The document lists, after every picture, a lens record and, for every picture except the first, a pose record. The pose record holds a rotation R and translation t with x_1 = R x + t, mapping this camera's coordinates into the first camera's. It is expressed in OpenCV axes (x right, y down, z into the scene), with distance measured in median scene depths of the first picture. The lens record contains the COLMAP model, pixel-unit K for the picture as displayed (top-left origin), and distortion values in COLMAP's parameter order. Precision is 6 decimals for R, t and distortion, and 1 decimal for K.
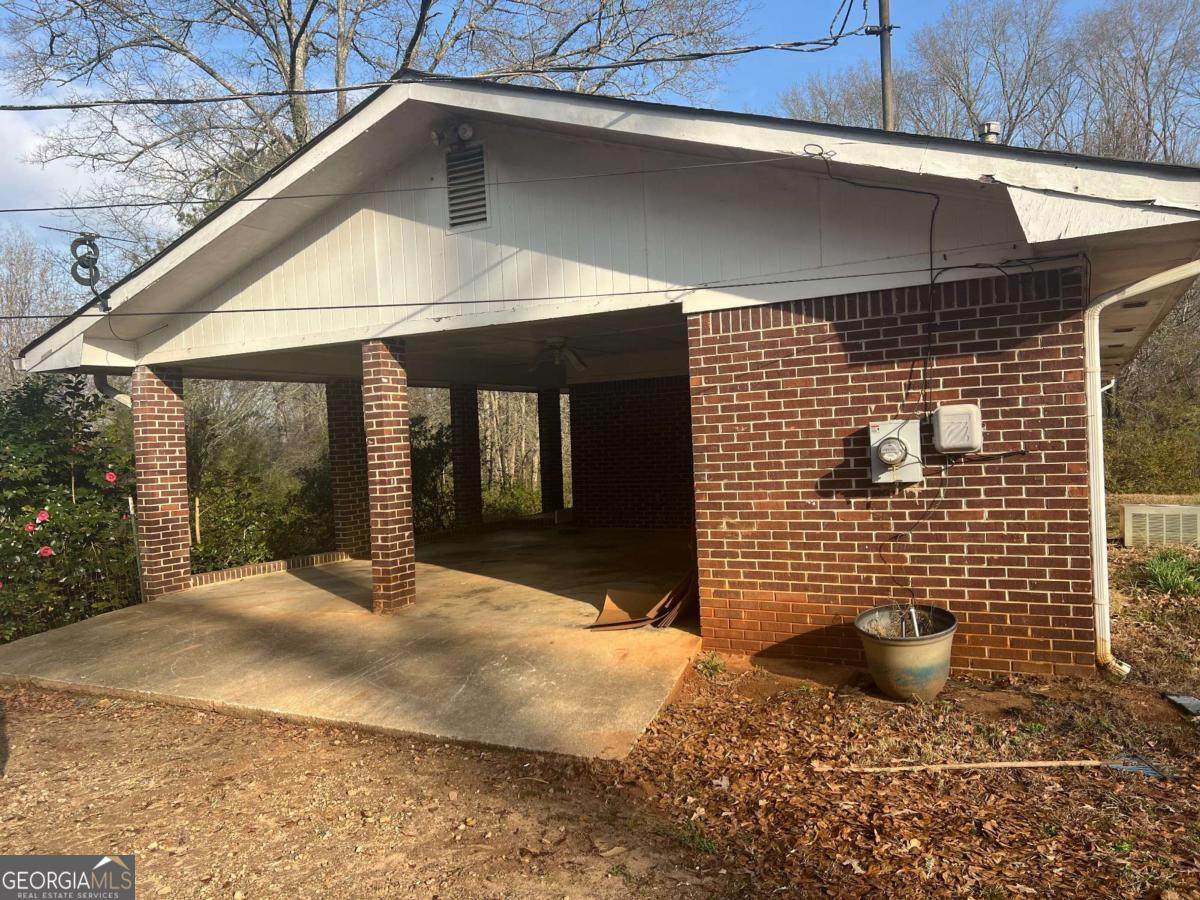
lens RADIAL K [[898.3, 0, 598.6], [0, 898.3, 458.8], [0, 0, 1]] dist [0.072827, -0.082345]
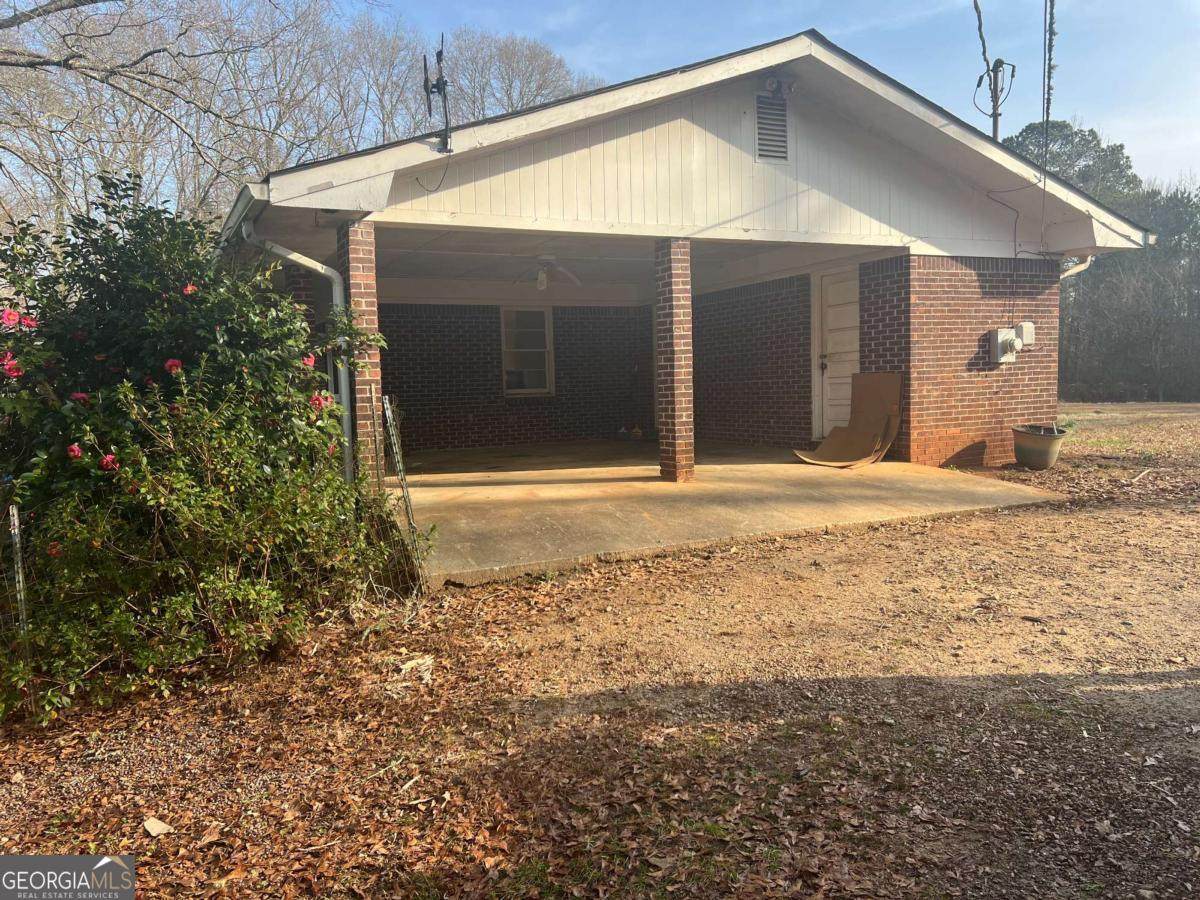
lens RADIAL K [[898.3, 0, 598.6], [0, 898.3, 458.8], [0, 0, 1]] dist [0.072827, -0.082345]
pose [[0.585767, -0.041044, 0.809440, -1.773853], [0.025239, 0.999156, 0.032400, 0.150303], [-0.810086, 0.001451, 0.586309, 0.609600]]
